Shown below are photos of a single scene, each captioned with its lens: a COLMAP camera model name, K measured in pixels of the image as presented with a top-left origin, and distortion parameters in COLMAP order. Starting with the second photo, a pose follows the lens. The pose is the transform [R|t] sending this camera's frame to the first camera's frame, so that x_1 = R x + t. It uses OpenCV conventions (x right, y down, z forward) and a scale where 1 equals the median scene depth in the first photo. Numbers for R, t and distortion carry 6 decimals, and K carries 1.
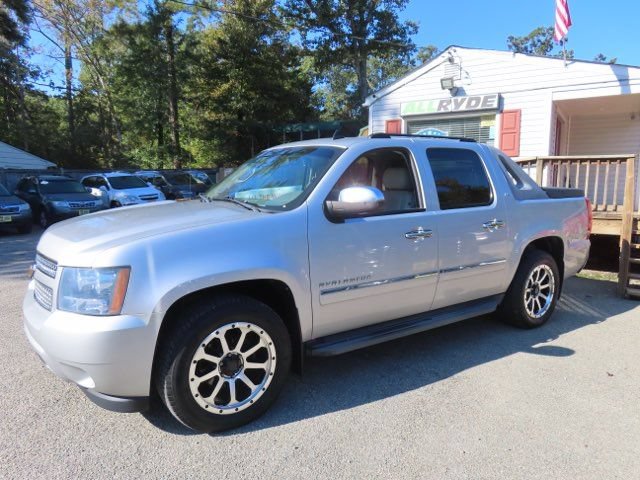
lens RADIAL K [[463.2, 0, 320.3], [0, 463.2, 241.7], [0, 0, 1]] dist [-0.019277, 0.017553]
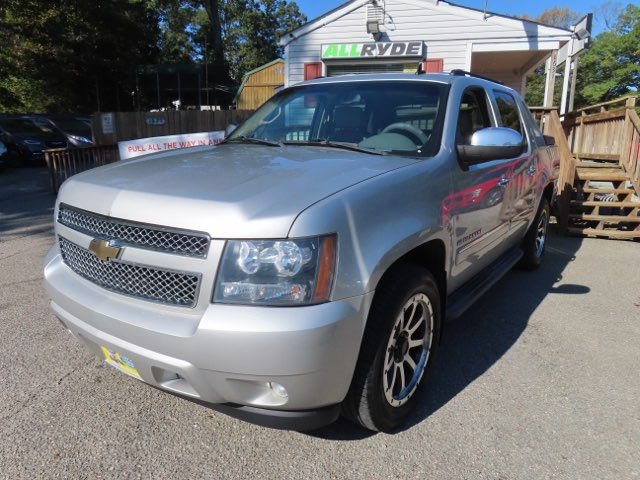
lens RADIAL K [[463.2, 0, 322.2], [0, 463.2, 241.4], [0, 0, 1]] dist [-0.019277, 0.017553]
pose [[0.943724, -0.065226, 0.324238, -0.175274], [0.031733, 0.993695, 0.107535, -0.003349], [-0.329207, -0.091195, 0.939844, 0.087618]]
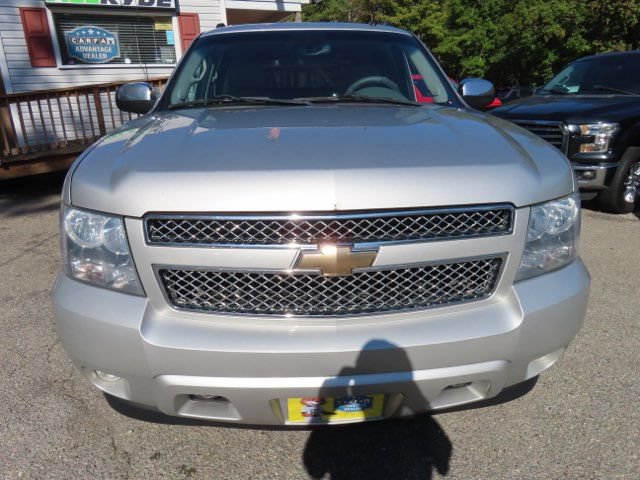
lens RADIAL K [[463.2, 0, 320.3], [0, 463.2, 243.3], [0, 0, 1]] dist [-0.019277, 0.017553]
pose [[0.537479, -0.271871, 0.798250, -0.320075], [0.135122, 0.962139, 0.236708, -0.020238], [-0.832381, -0.019365, 0.553865, 0.245521]]
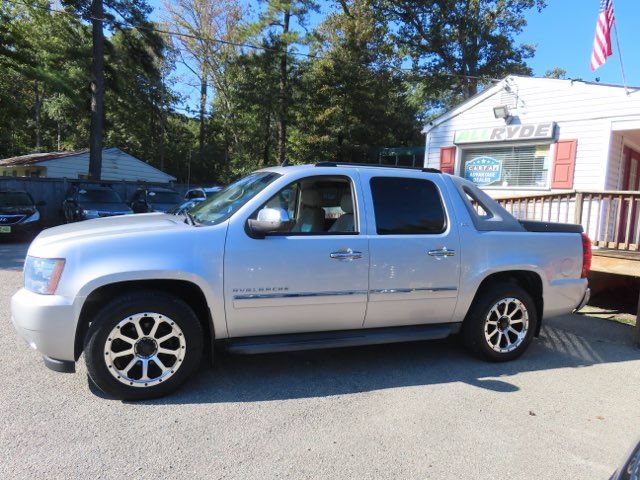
lens RADIAL K [[463.2, 0, 320.1], [0, 463.2, 238.3], [0, 0, 1]] dist [-0.019277, 0.017553]
pose [[0.969554, 0.066519, -0.235670, 0.158133], [-0.079046, 0.995895, -0.044100, -0.001053], [0.231769, 0.061387, 0.970832, -0.029309]]
